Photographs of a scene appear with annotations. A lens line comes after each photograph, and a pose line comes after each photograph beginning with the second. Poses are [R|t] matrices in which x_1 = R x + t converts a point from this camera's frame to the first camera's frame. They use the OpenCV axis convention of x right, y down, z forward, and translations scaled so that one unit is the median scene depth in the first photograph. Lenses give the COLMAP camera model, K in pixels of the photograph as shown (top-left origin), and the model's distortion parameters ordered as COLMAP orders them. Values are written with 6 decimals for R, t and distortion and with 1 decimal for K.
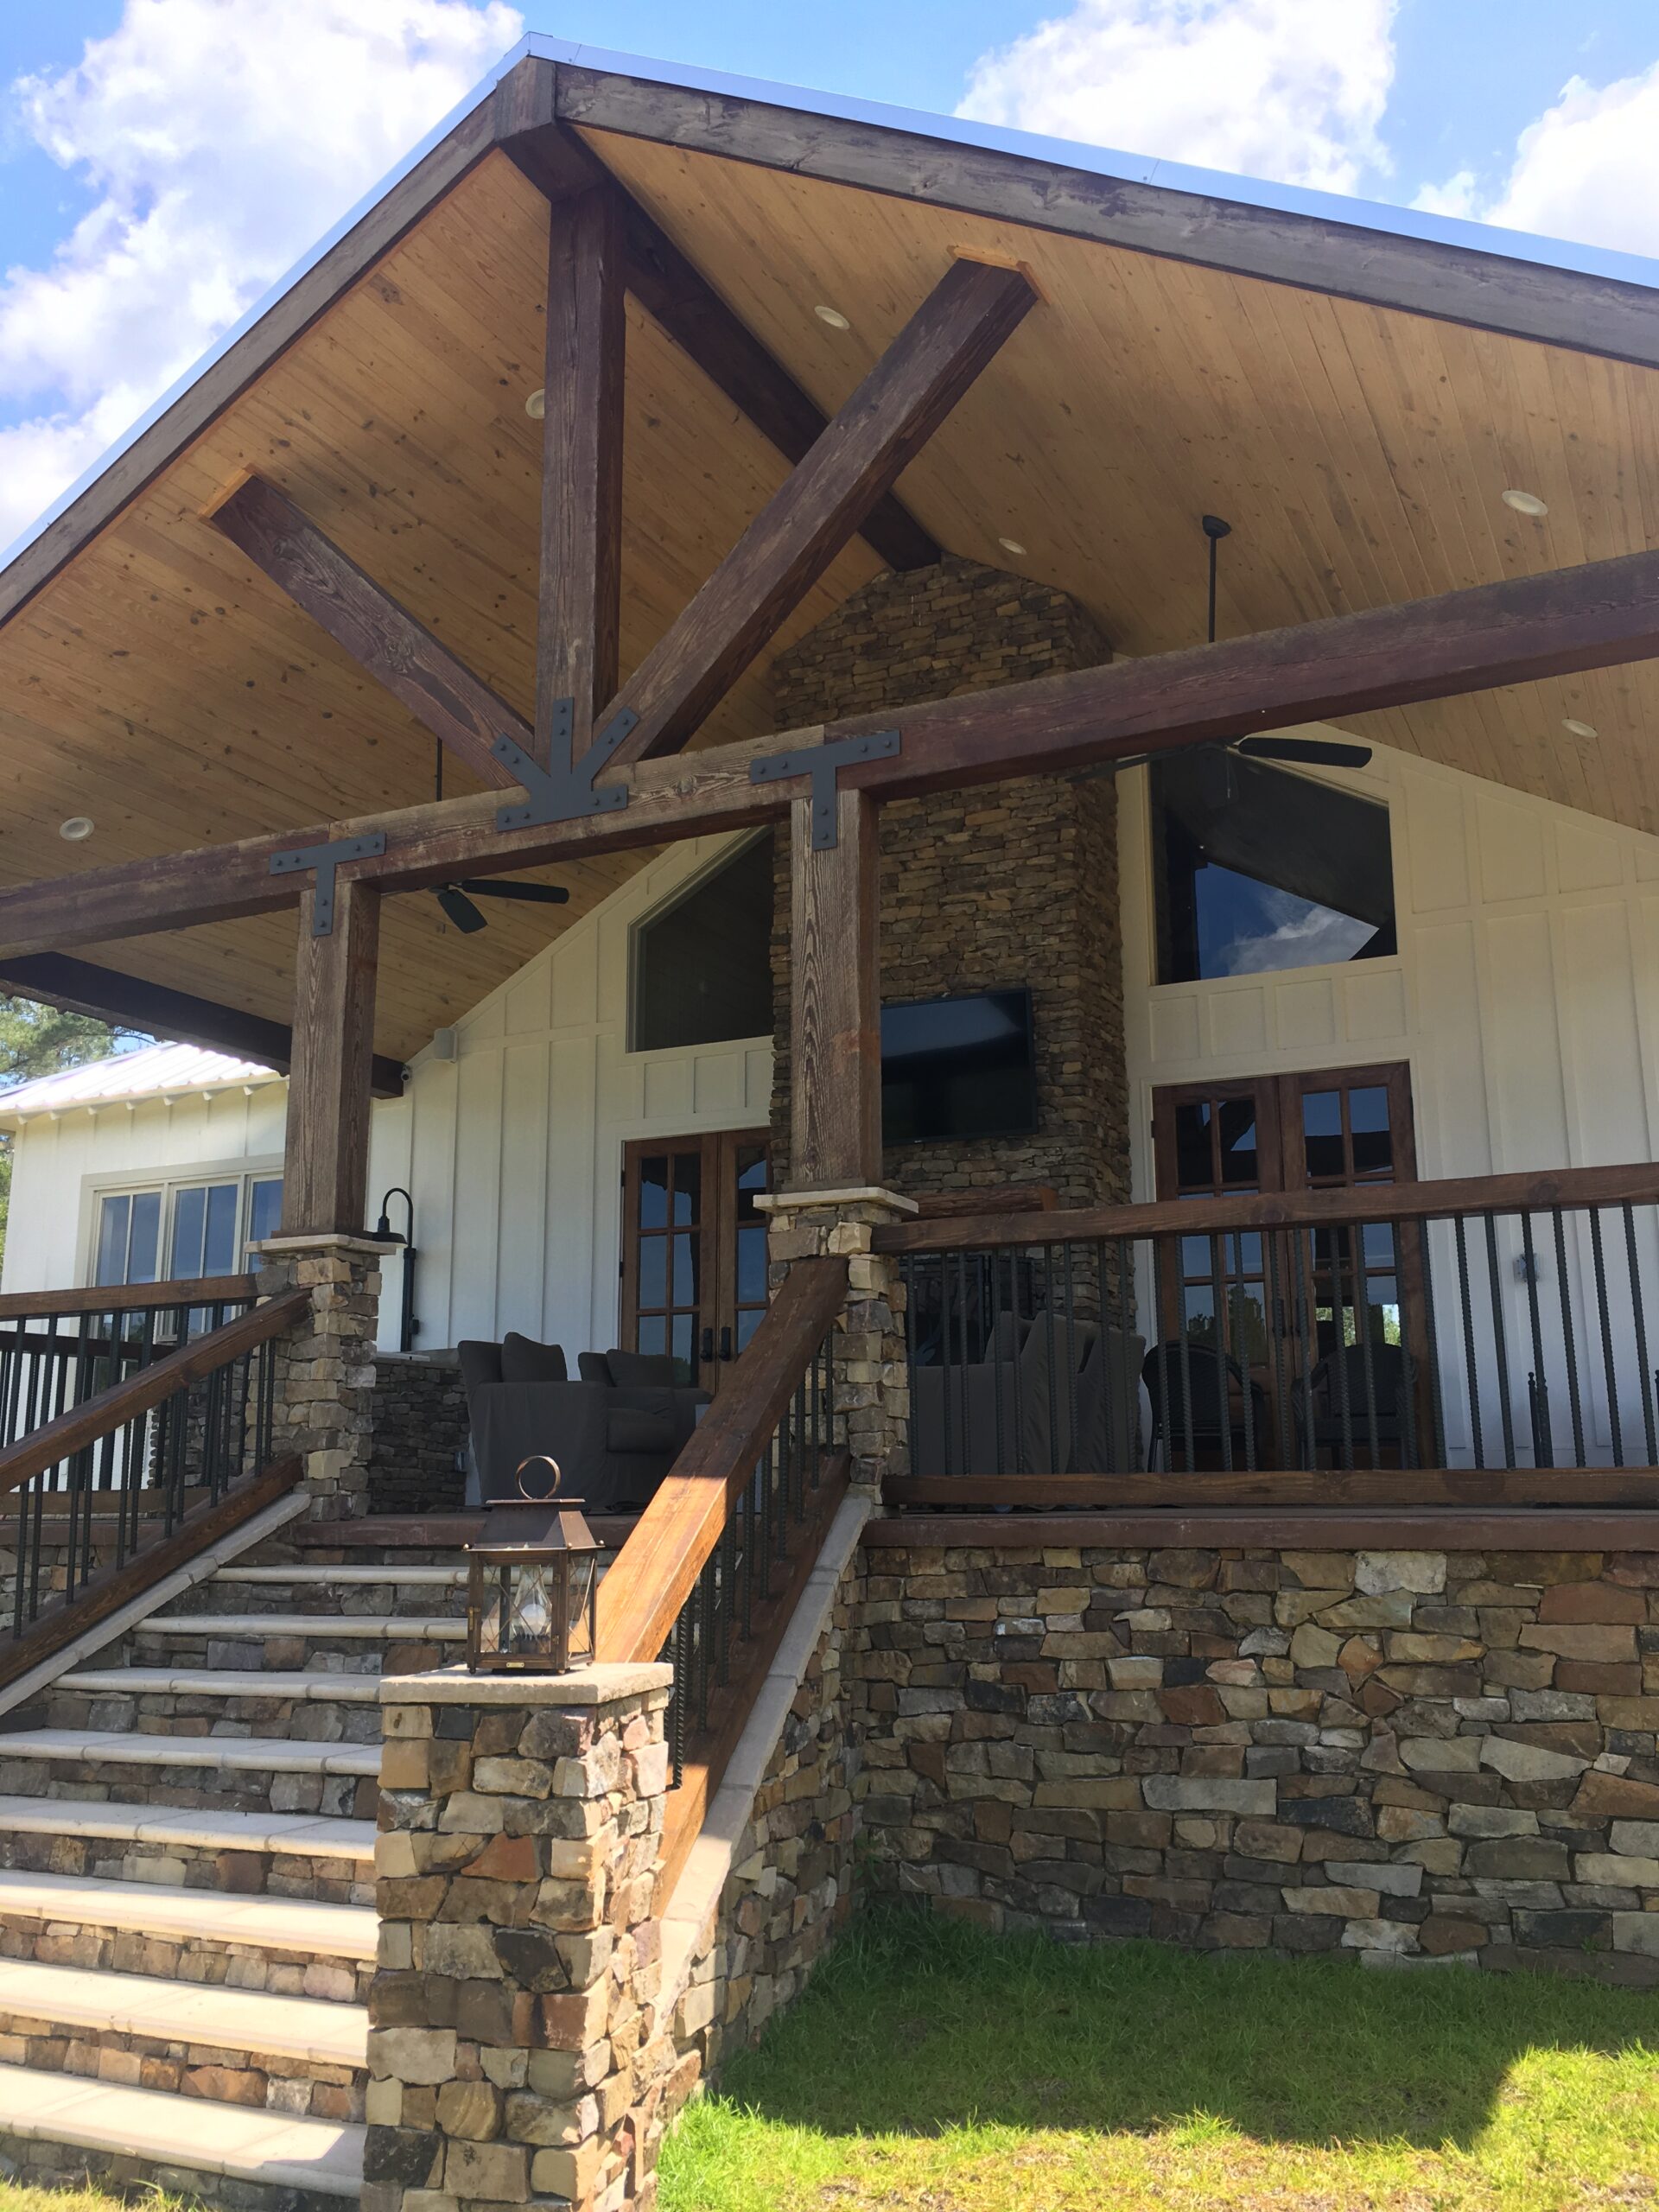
lens RADIAL K [[1878.4, 0, 829.9], [0, 1878.4, 1103.8], [0, 0, 1]] dist [0.006366, -0.002712]
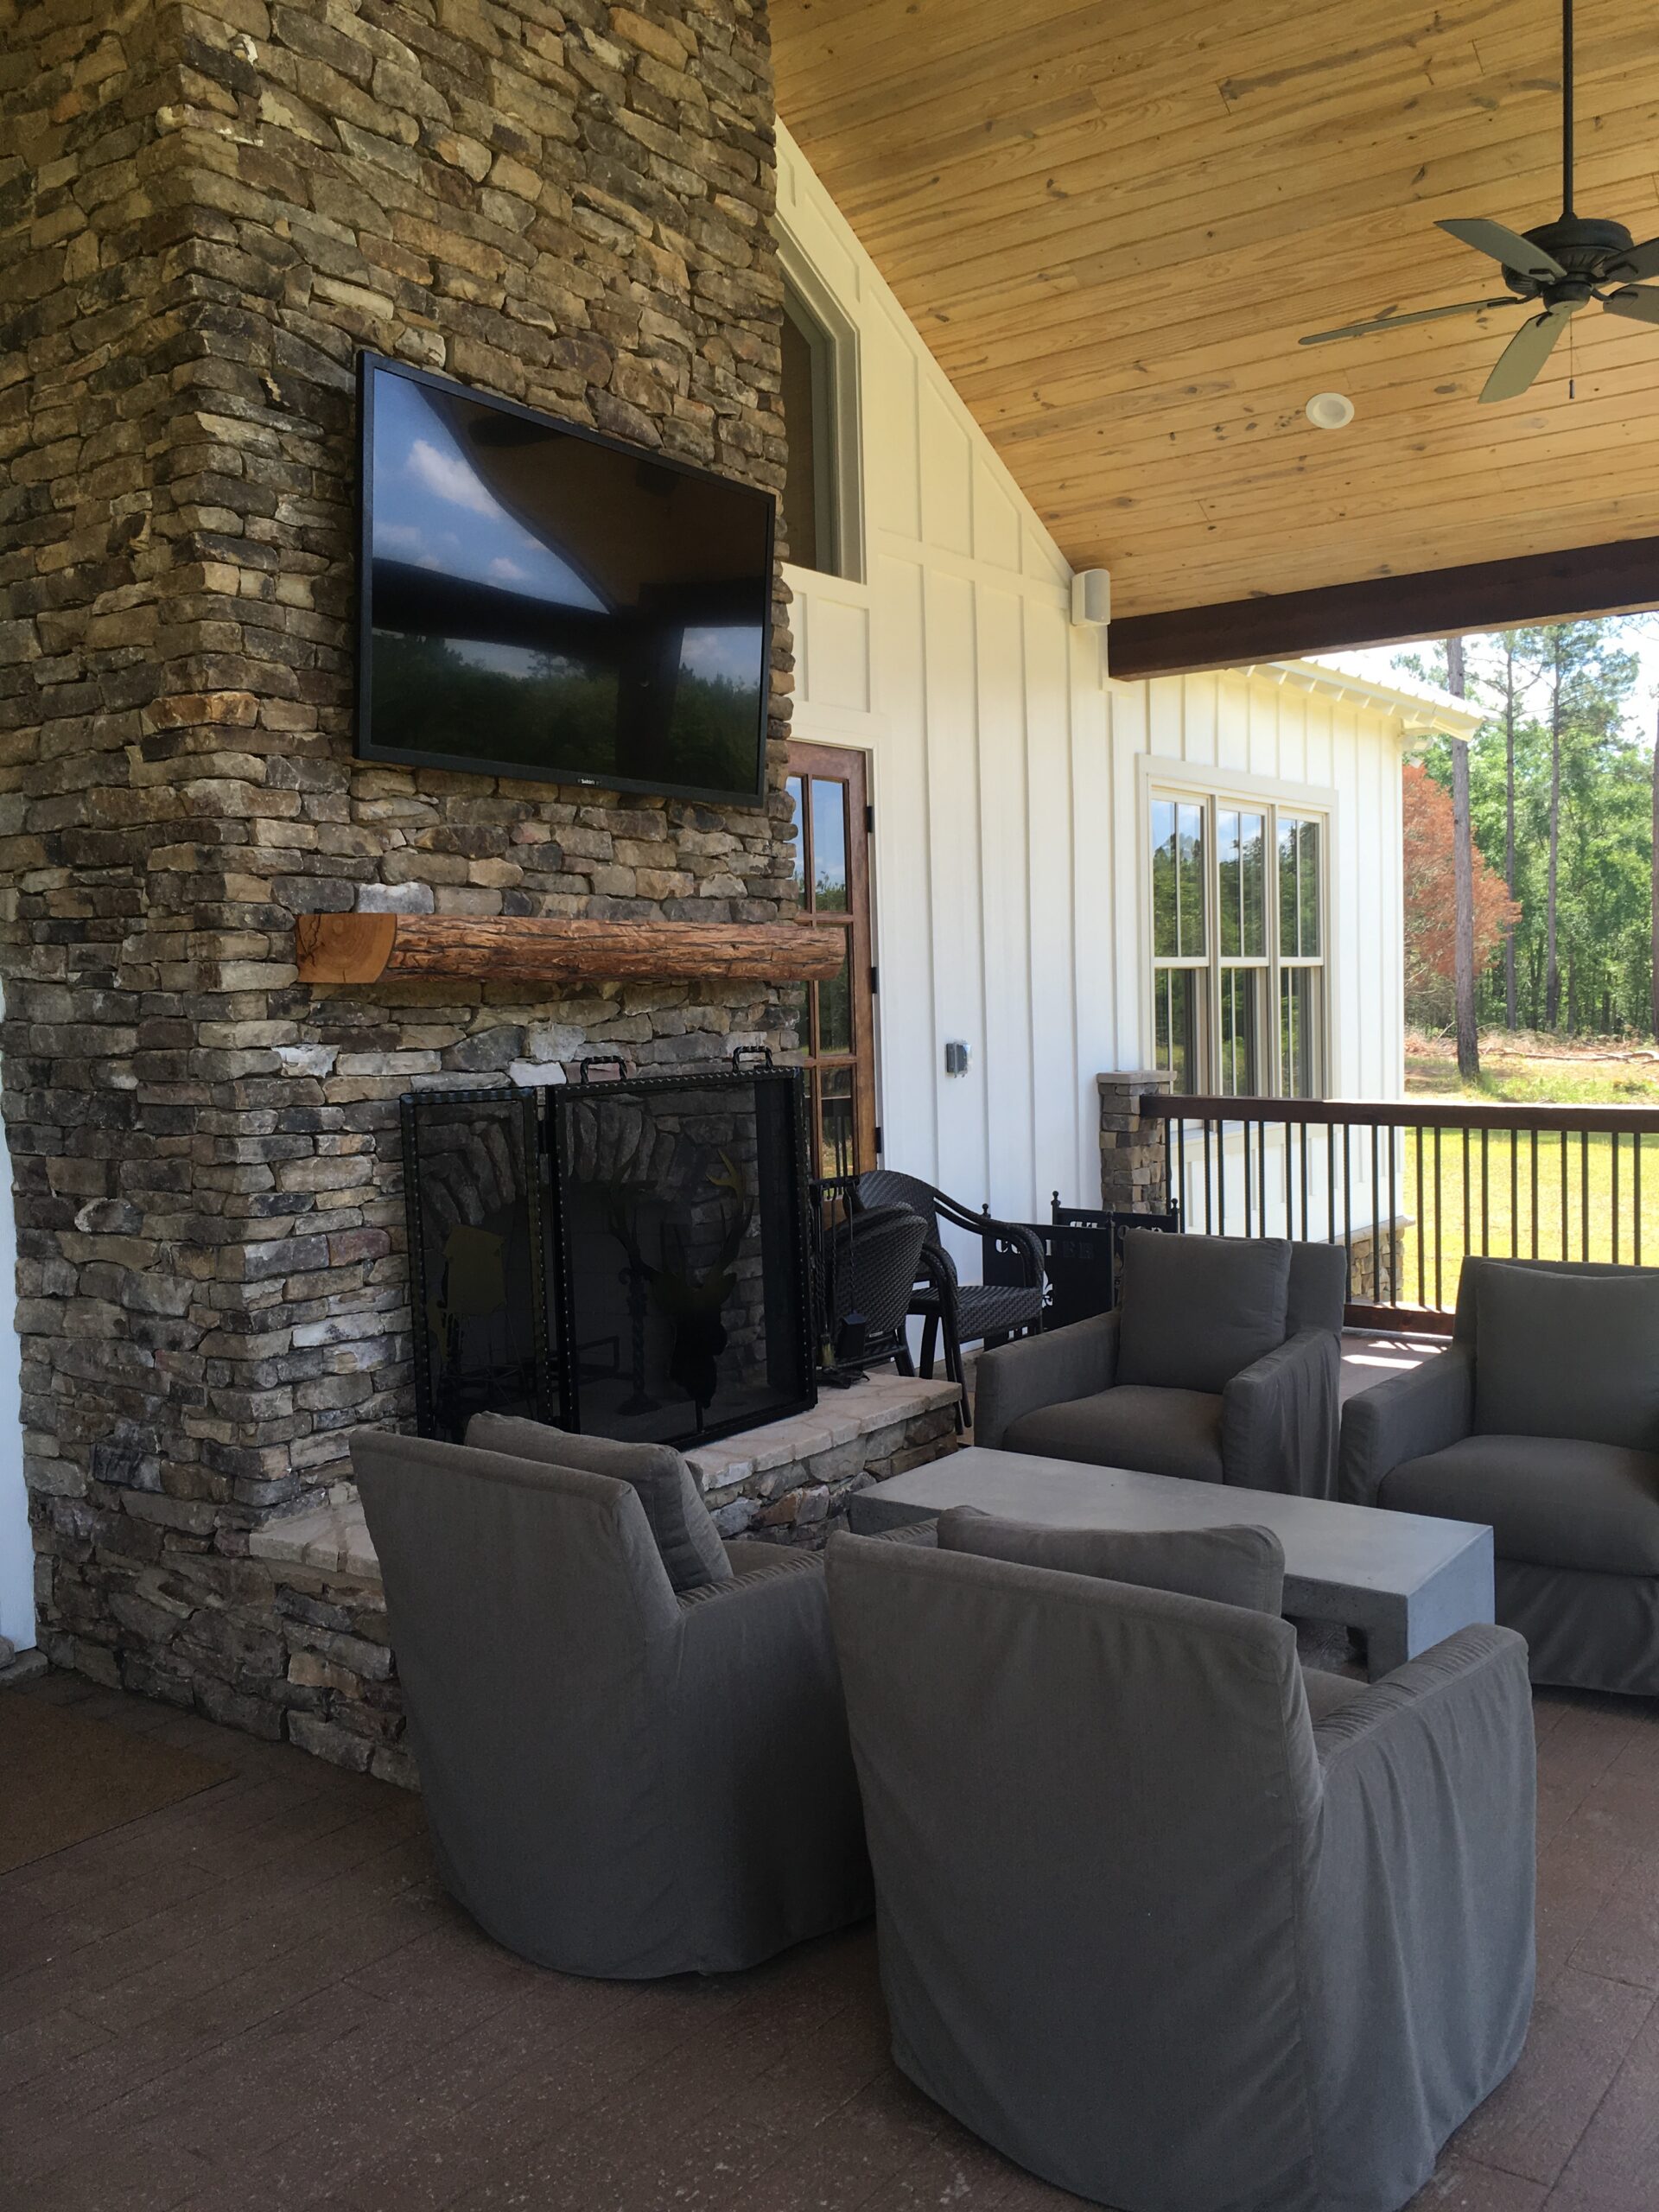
lens RADIAL K [[1878.4, 0, 829.6], [0, 1878.4, 1109.4], [0, 0, 1]] dist [0.006366, -0.002712]
pose [[0.176264, -0.060539, 0.982480, -0.356165], [-0.189010, 0.977452, 0.094139, 0.041278], [-0.966026, -0.202291, 0.160847, 0.850643]]
